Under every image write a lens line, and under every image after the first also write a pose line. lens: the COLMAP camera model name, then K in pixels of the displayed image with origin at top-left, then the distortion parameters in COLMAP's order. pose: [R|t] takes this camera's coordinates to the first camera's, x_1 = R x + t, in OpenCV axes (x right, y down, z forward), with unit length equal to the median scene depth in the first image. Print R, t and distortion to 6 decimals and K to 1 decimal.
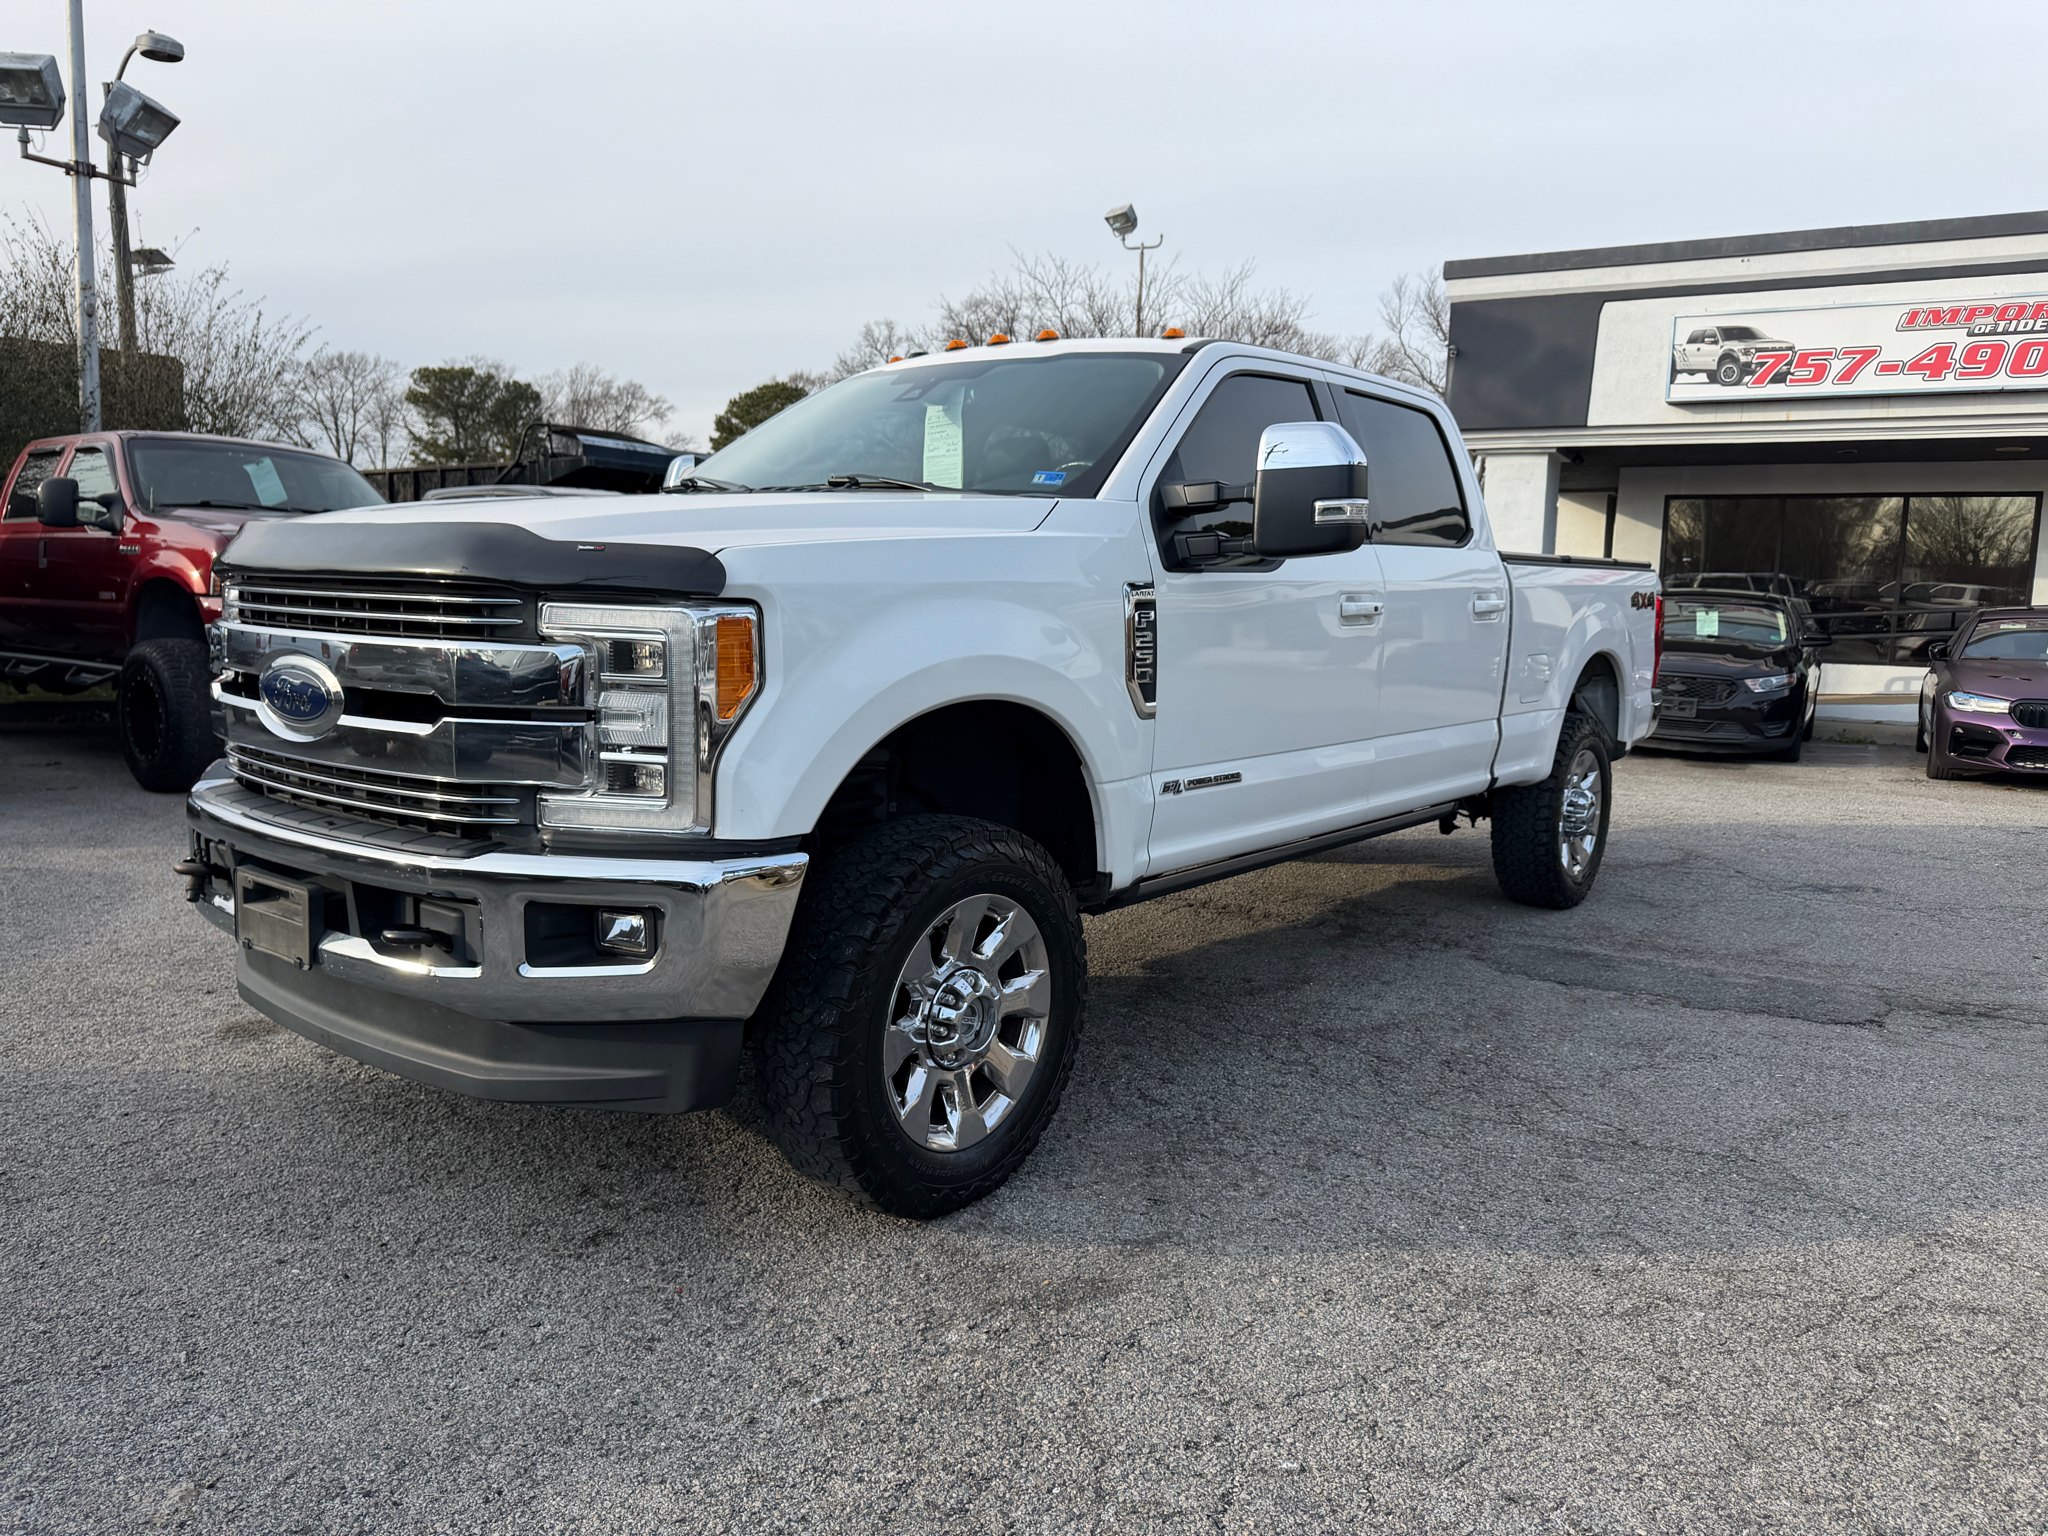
lens RADIAL K [[1439.5, 0, 1017.0], [0, 1439.5, 772.1], [0, 0, 1]] dist [0.021625, -0.027349]
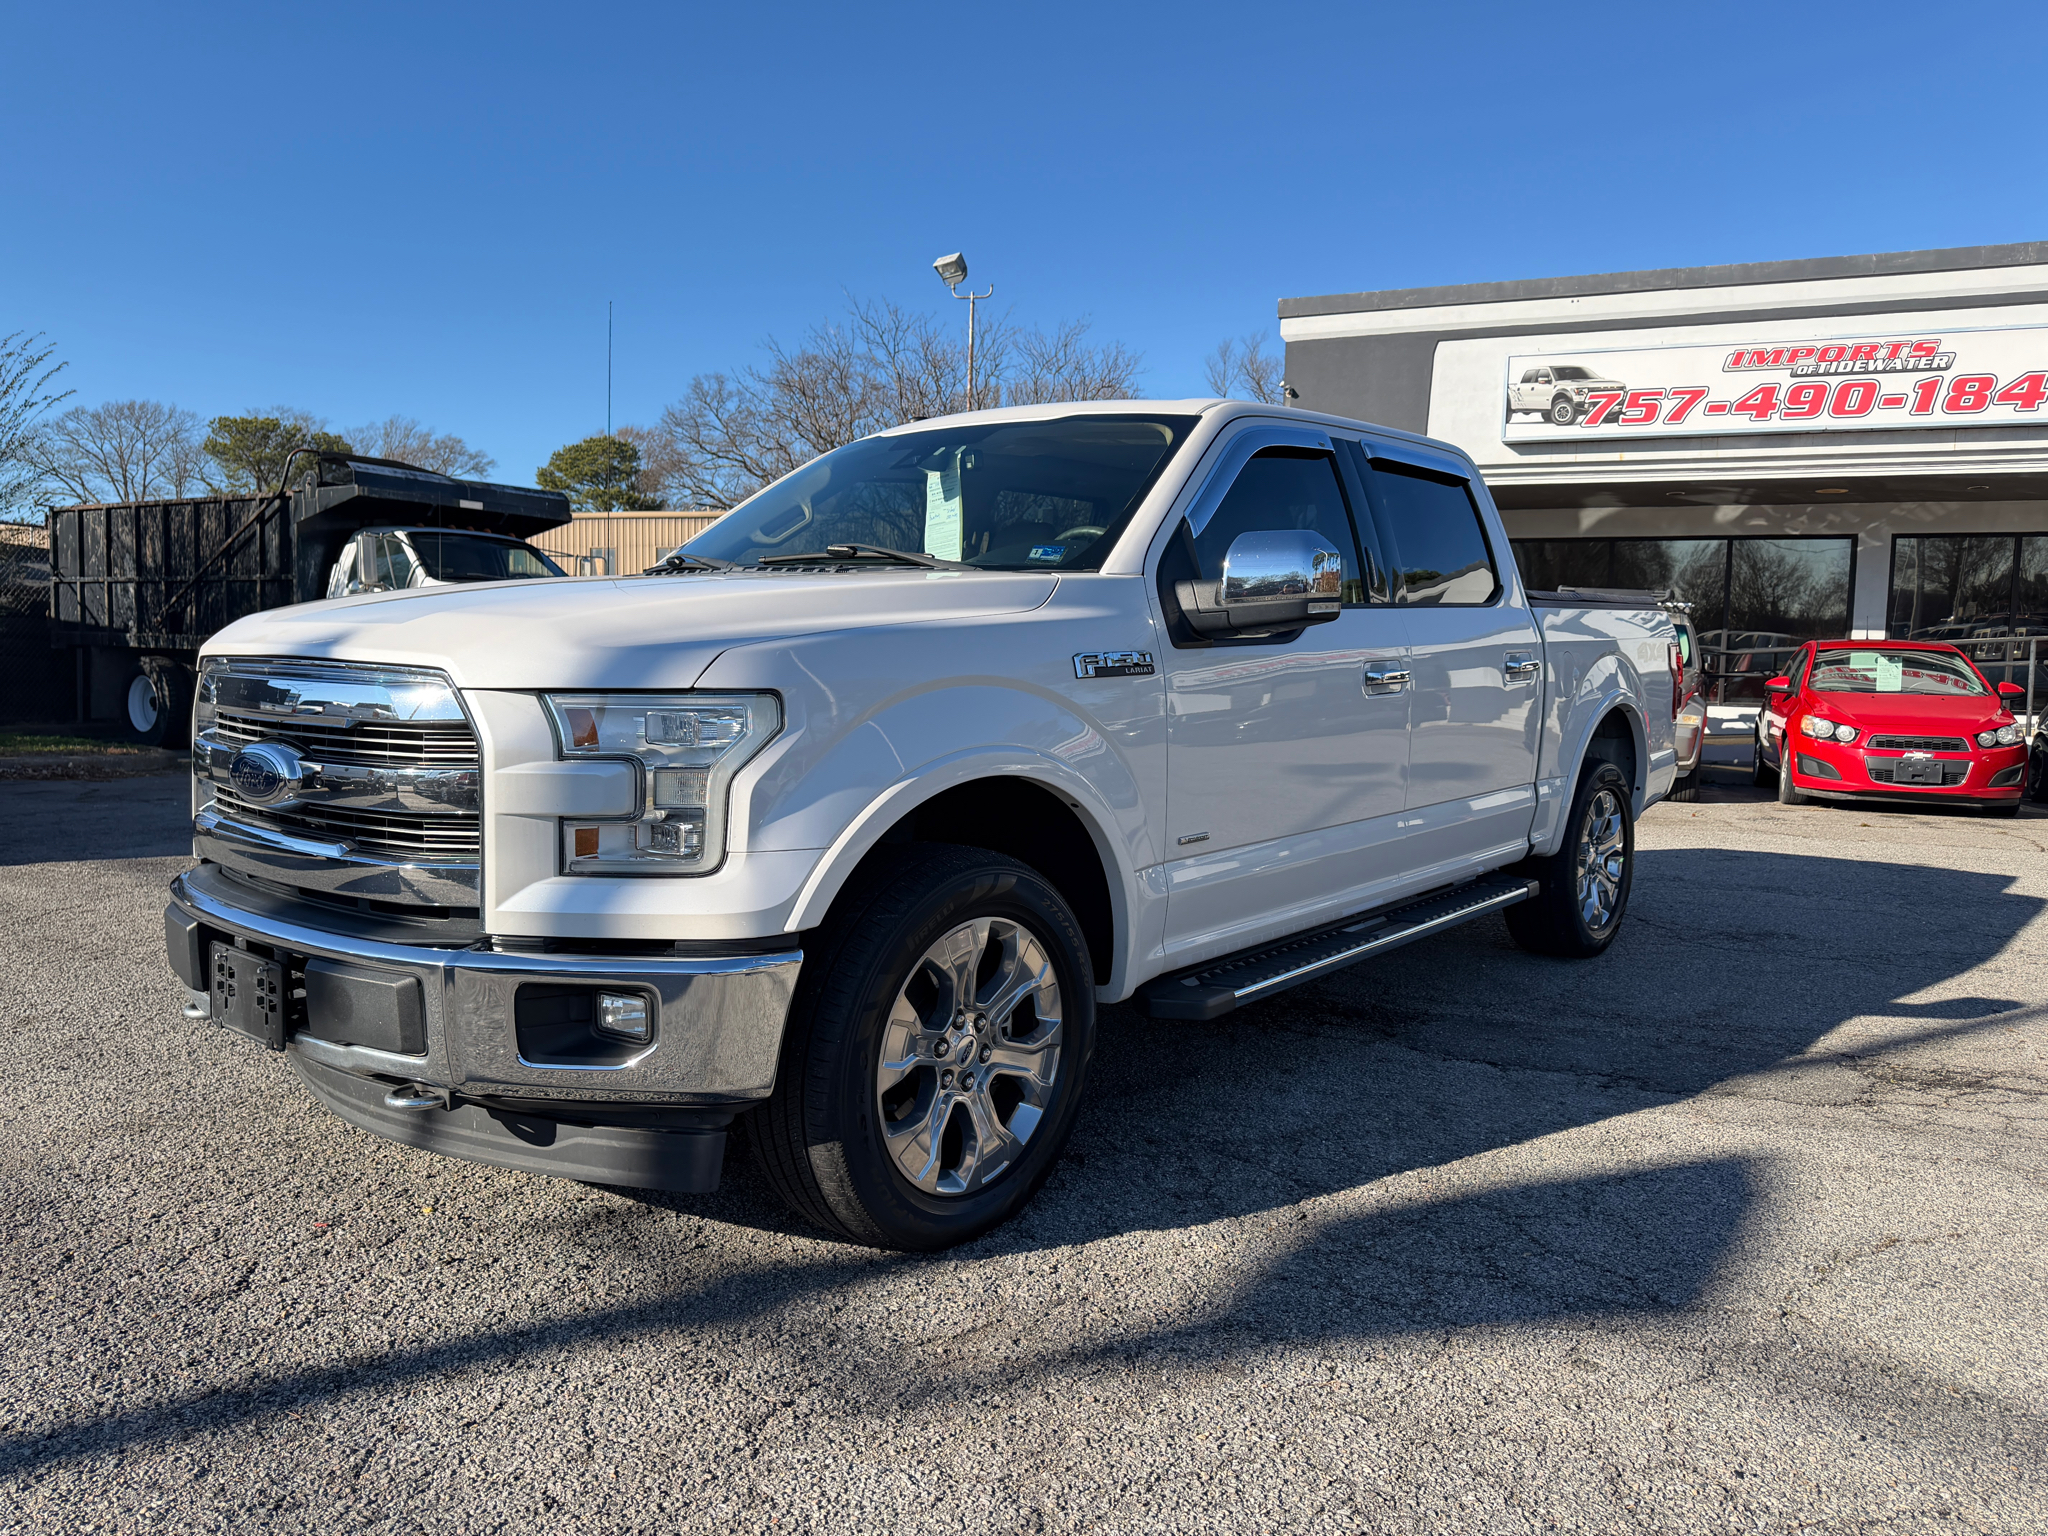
lens RADIAL K [[1439.5, 0, 1017.0], [0, 1439.5, 772.1], [0, 0, 1]] dist [0.021625, -0.027349]
pose [[0.993705, -0.014193, 0.111130, 0.005626], [0.018591, 0.999080, -0.038636, 0.002137], [-0.110479, 0.040459, 0.993055, 0.065075]]
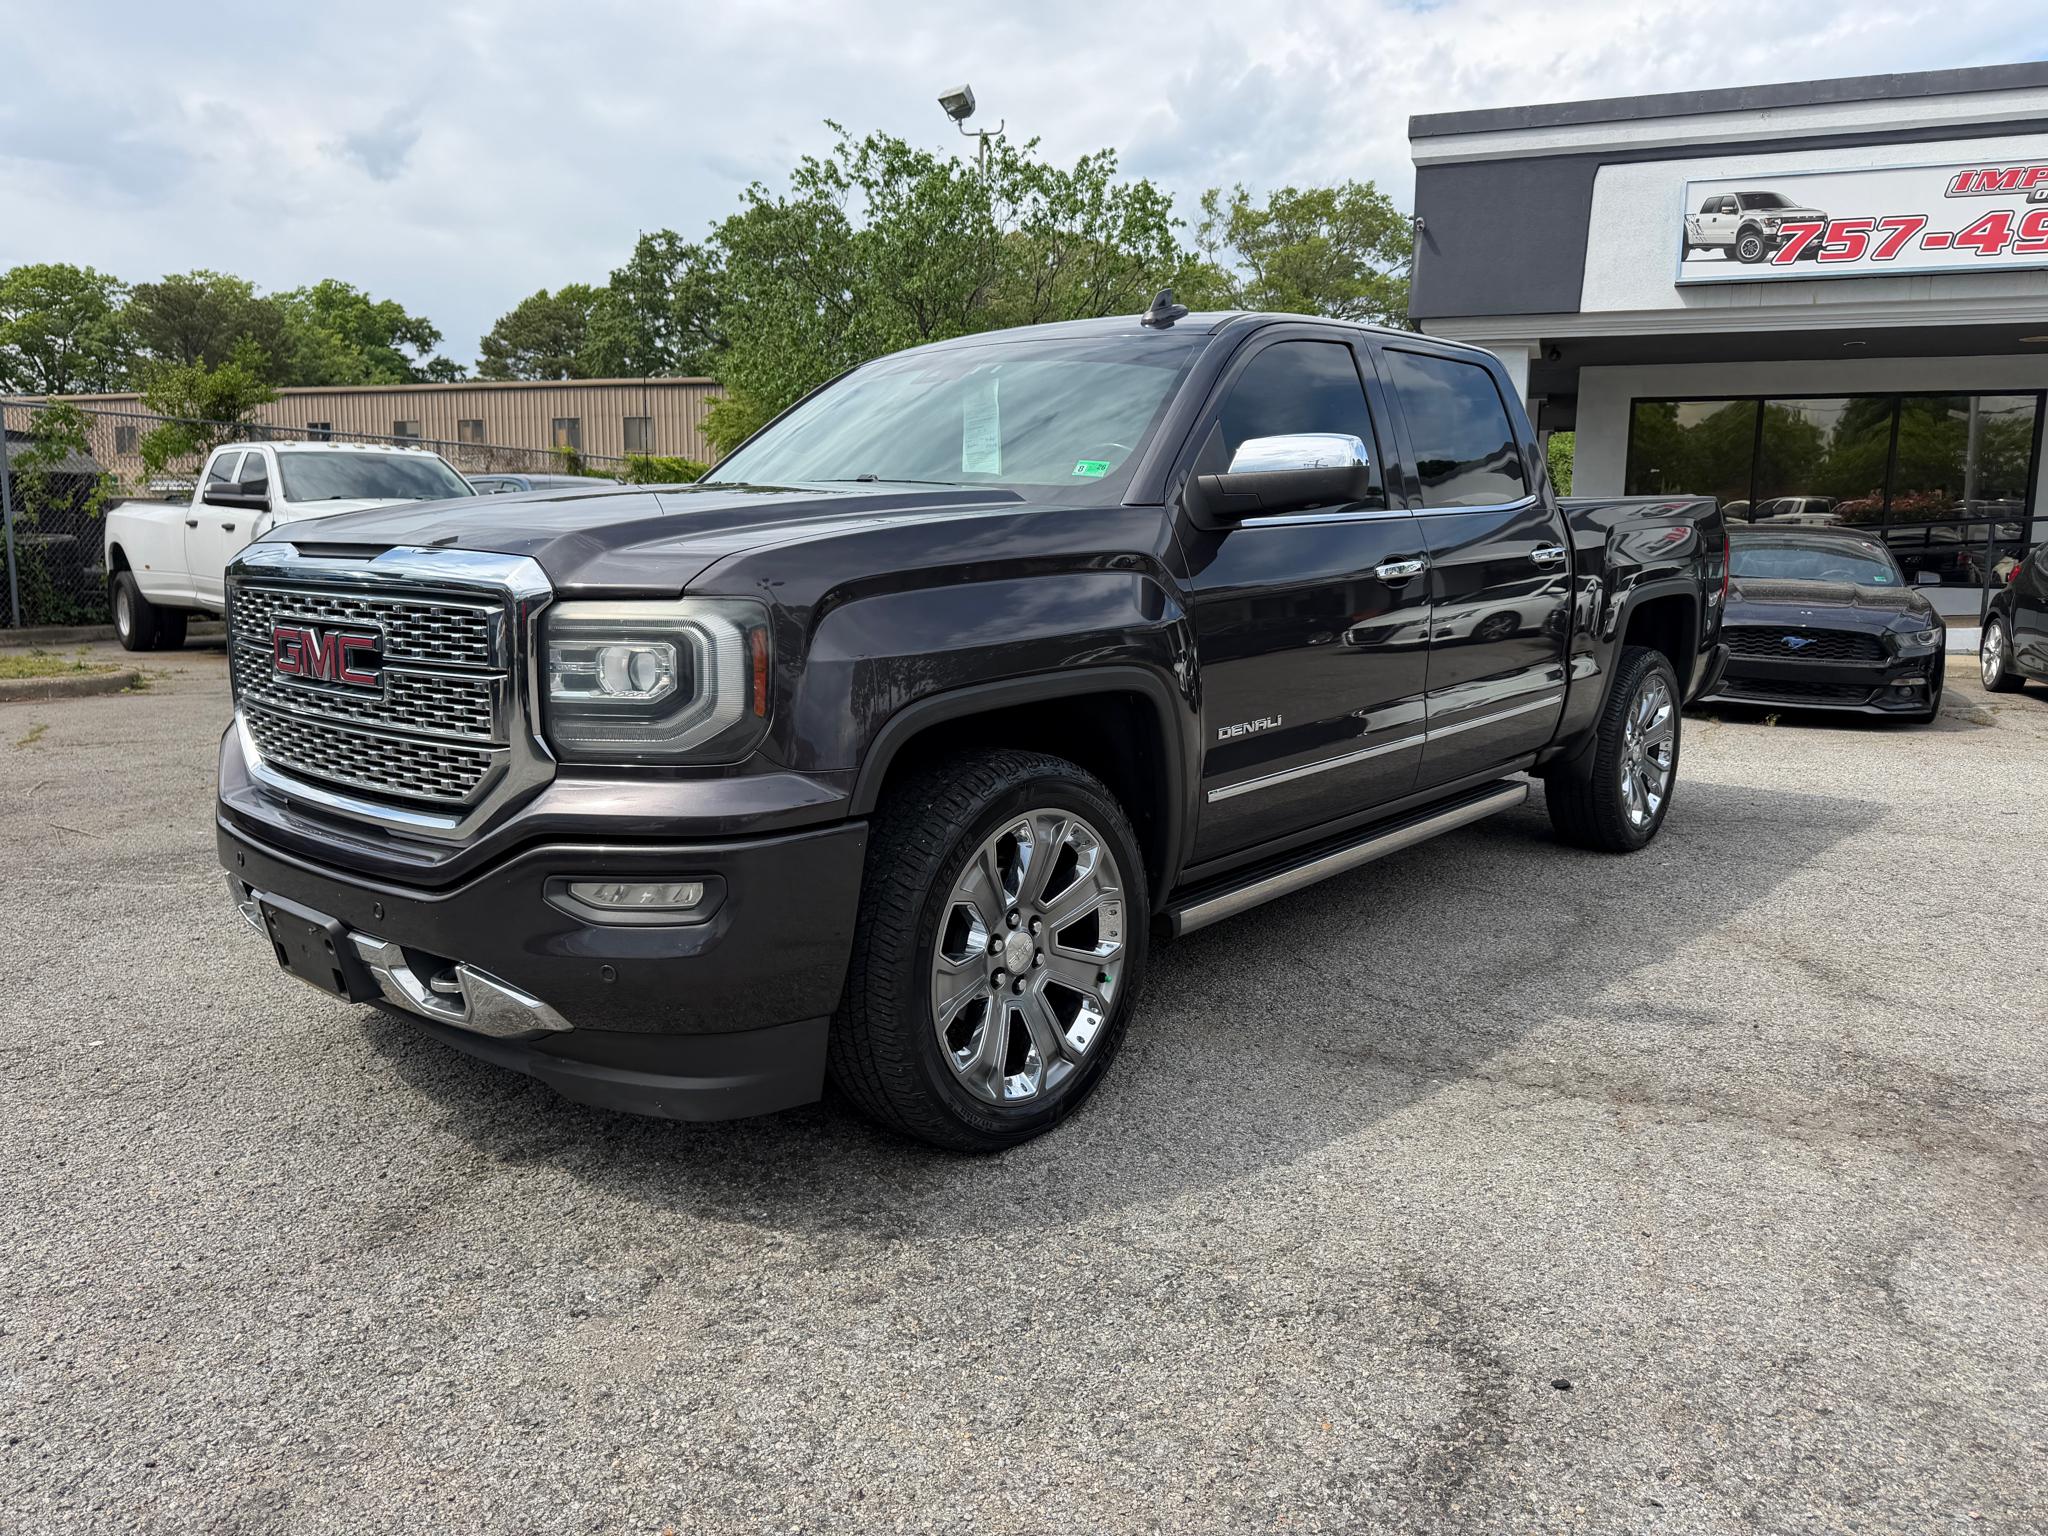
lens RADIAL K [[1448.9, 0, 1020.0], [0, 1448.9, 761.9], [0, 0, 1]] dist [0.008897, -0.011000]
pose [[0.989711, -0.038306, 0.137861, -0.064873], [0.032828, 0.998587, 0.041791, -0.022375], [-0.139267, -0.036835, 0.989570, 0.198124]]
